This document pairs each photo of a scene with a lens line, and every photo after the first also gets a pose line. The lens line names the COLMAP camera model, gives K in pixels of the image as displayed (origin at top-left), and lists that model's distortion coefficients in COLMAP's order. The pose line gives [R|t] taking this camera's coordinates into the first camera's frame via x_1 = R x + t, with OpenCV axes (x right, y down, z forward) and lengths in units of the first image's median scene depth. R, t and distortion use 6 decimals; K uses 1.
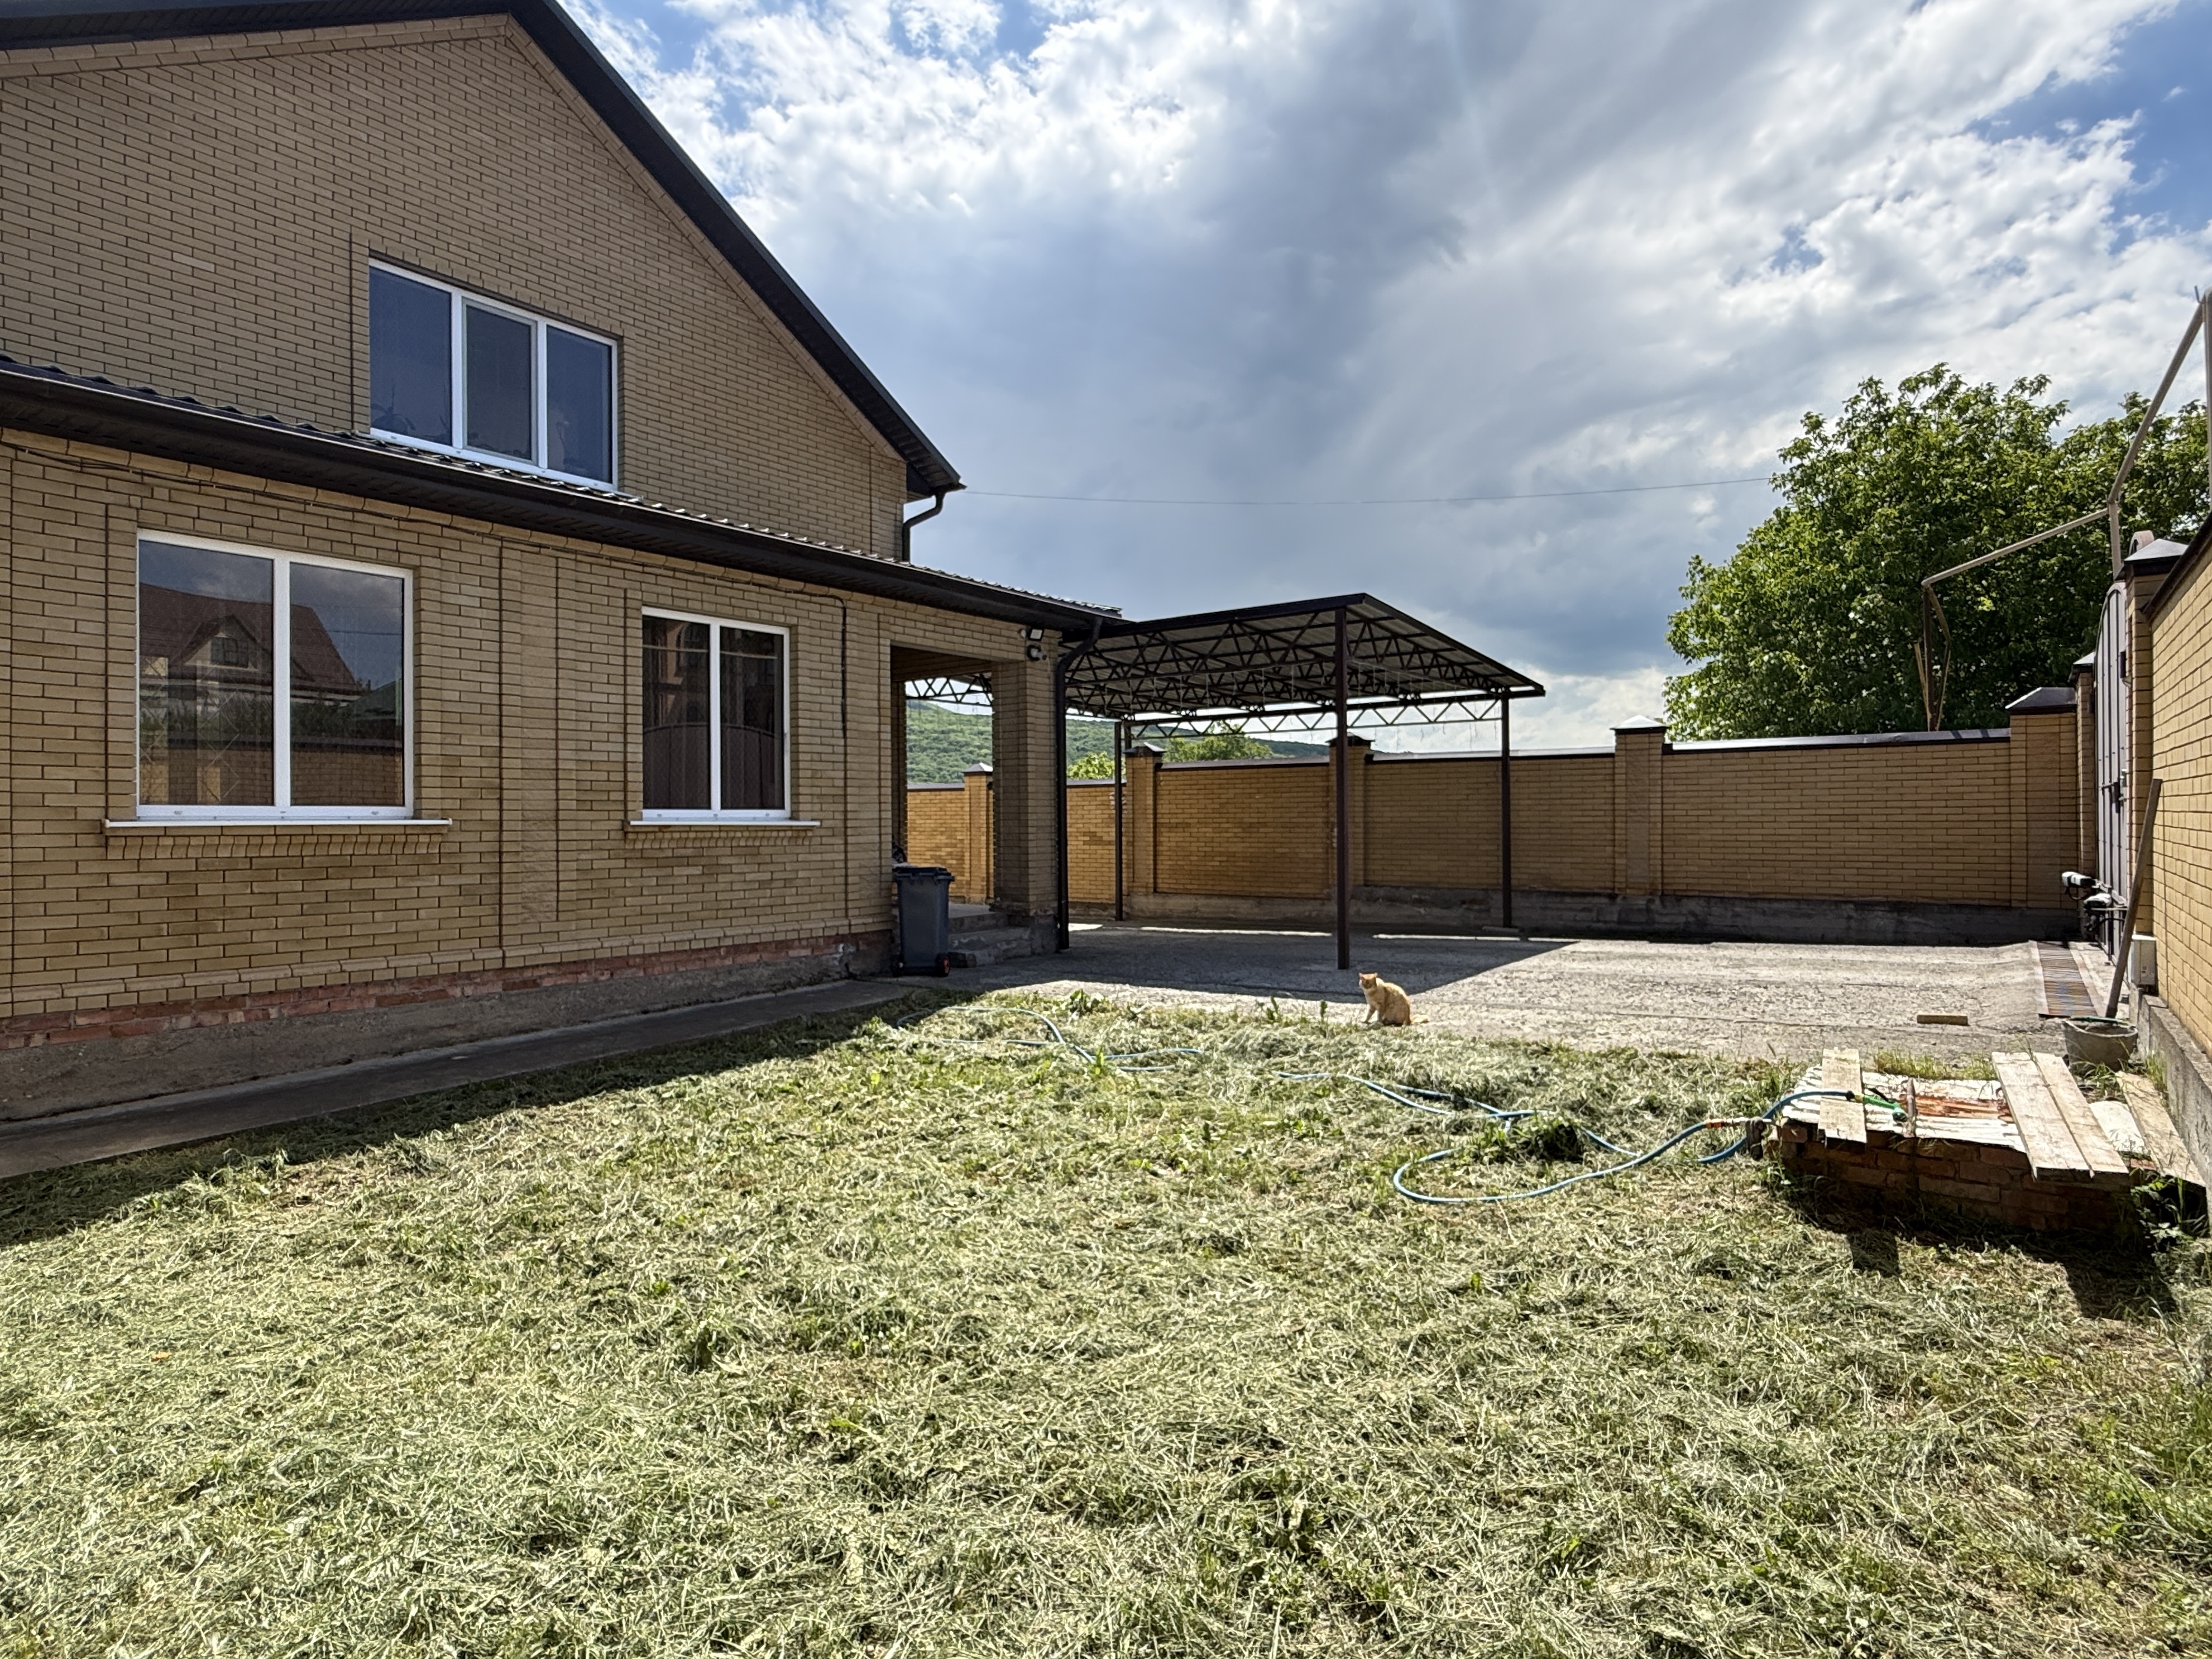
lens RADIAL K [[1182.4, 0, 1106.0], [0, 1182.4, 829.5], [0, 0, 1]] dist [-0.000785, 0.000288]
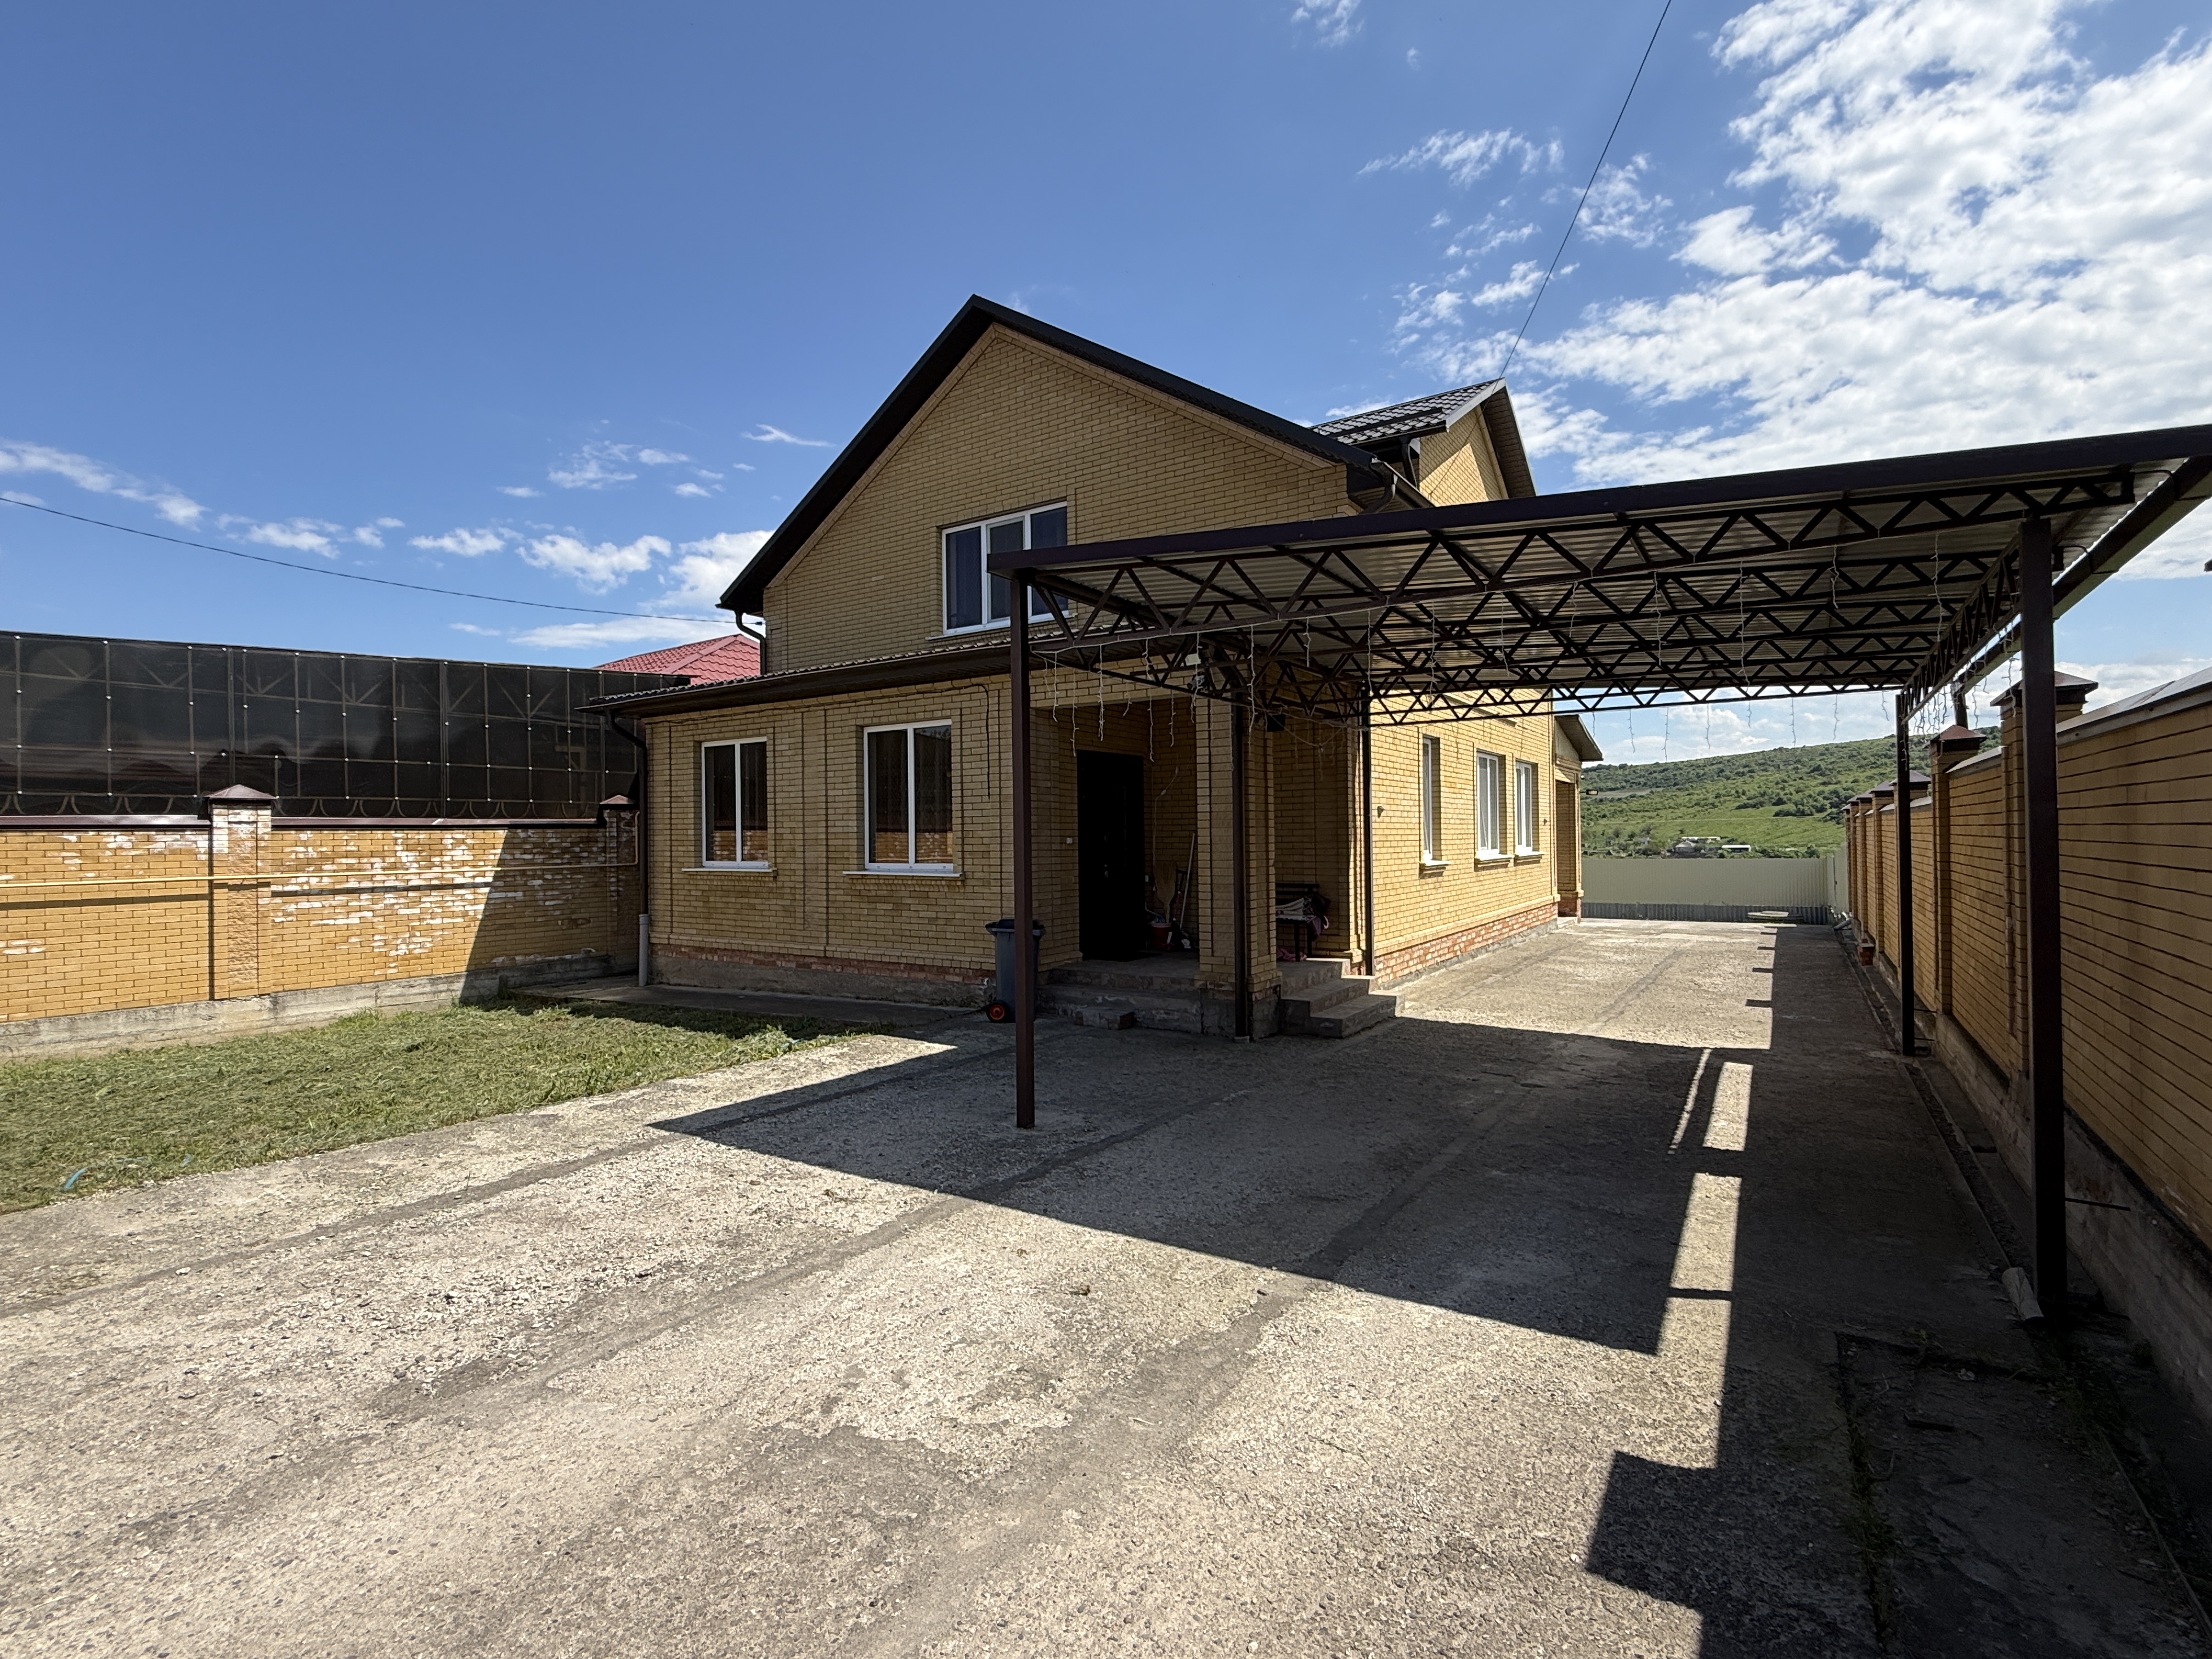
lens RADIAL K [[1053.0, 0, 1109.9], [0, 1053.0, 834.3], [0, 0, 1]] dist [-0.000512, -0.000107]
pose [[0.077044, 0.005582, -0.997012, 0.900752], [-0.000467, 0.999984, 0.005563, -0.057062], [0.997028, 0.000037, 0.077045, 1.126203]]
